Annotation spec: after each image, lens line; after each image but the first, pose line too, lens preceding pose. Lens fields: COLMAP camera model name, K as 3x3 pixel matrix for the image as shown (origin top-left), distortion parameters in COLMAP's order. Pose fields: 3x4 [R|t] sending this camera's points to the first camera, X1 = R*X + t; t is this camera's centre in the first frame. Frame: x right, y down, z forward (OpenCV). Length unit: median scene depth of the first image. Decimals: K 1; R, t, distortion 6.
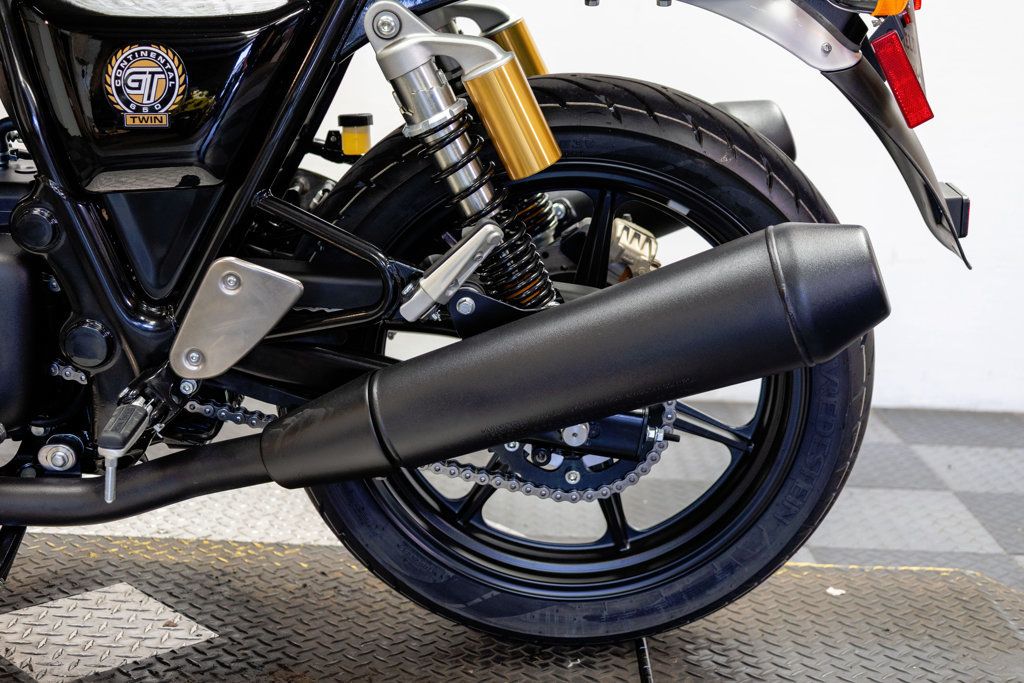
lens RADIAL K [[1274.6, 0, 500.2], [0, 1274.6, 327.3], [0, 0, 1]] dist [0.029612, 0.000000]
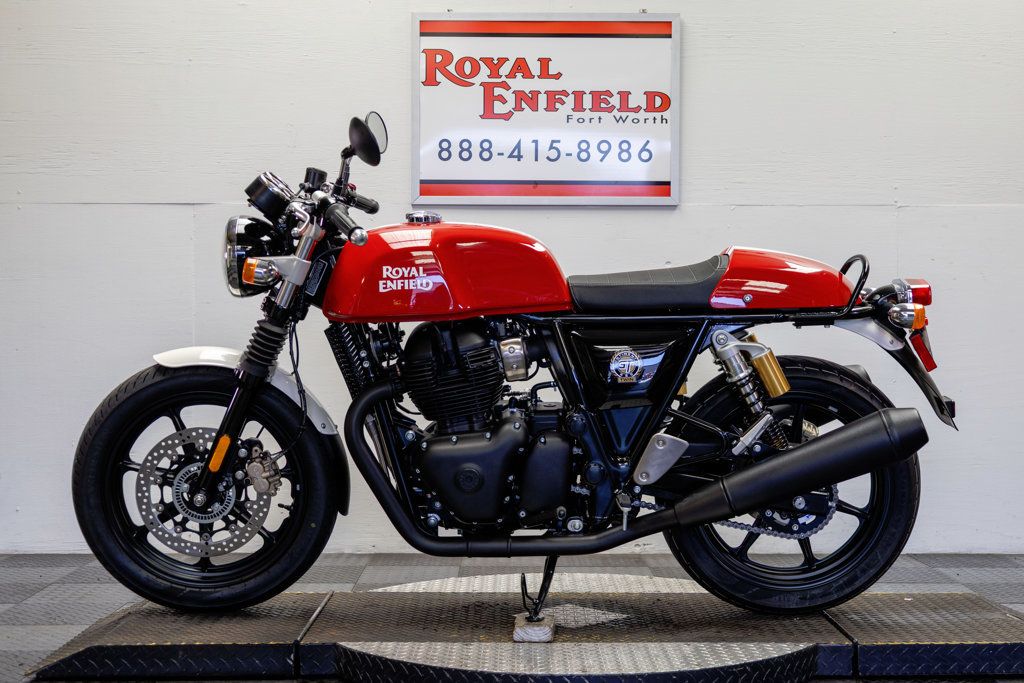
lens RADIAL K [[1274.6, 0, 511.1], [0, 1274.6, 396.4], [0, 0, 1]] dist [0.029612, 0.000000]
pose [[0.999145, -0.036212, 0.019954, -0.533488], [0.039021, 0.985434, -0.165520, 0.266558], [-0.013670, 0.166157, 0.986005, -1.413126]]
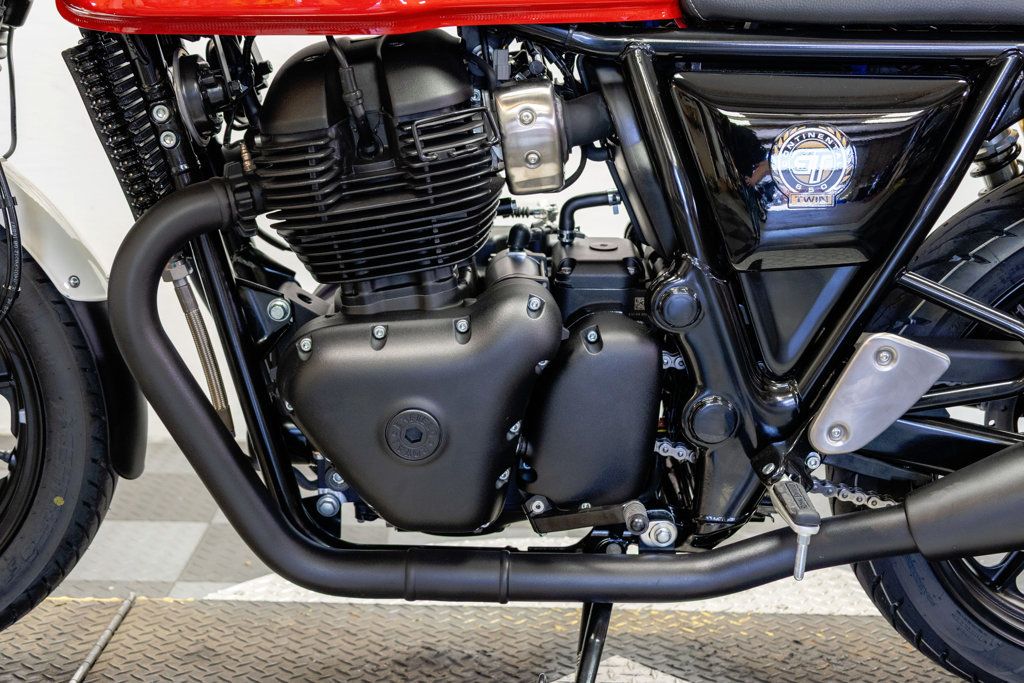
lens RADIAL K [[1274.6, 0, 496.2], [0, 1274.6, 315.9], [0, 0, 1]] dist [0.029612, 0.000000]
pose [[0.998770, -0.013052, 0.047838, -0.552674], [0.015065, 0.999006, -0.041948, -0.029986], [-0.047243, 0.042617, 0.997974, 0.004117]]
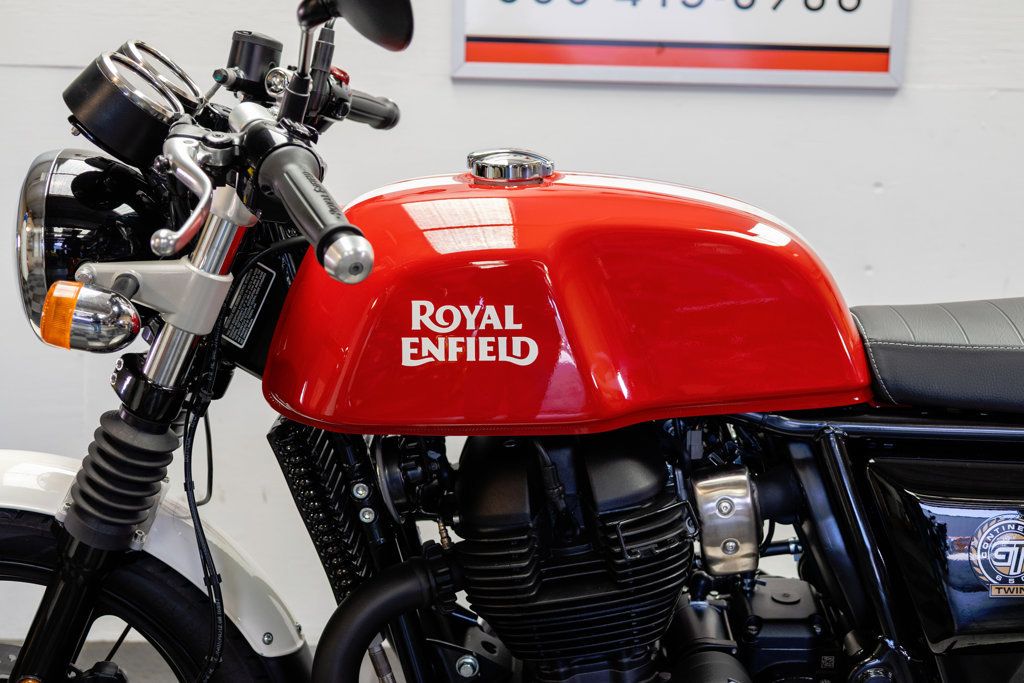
lens RADIAL K [[1274.6, 0, 517.8], [0, 1274.6, 342.8], [0, 0, 1]] dist [0.029612, 0.000000]
pose [[0.999731, -0.015872, 0.016939, -0.655663], [0.017110, 0.996987, -0.075654, -0.276551], [-0.015687, 0.075924, 0.996990, -0.023624]]
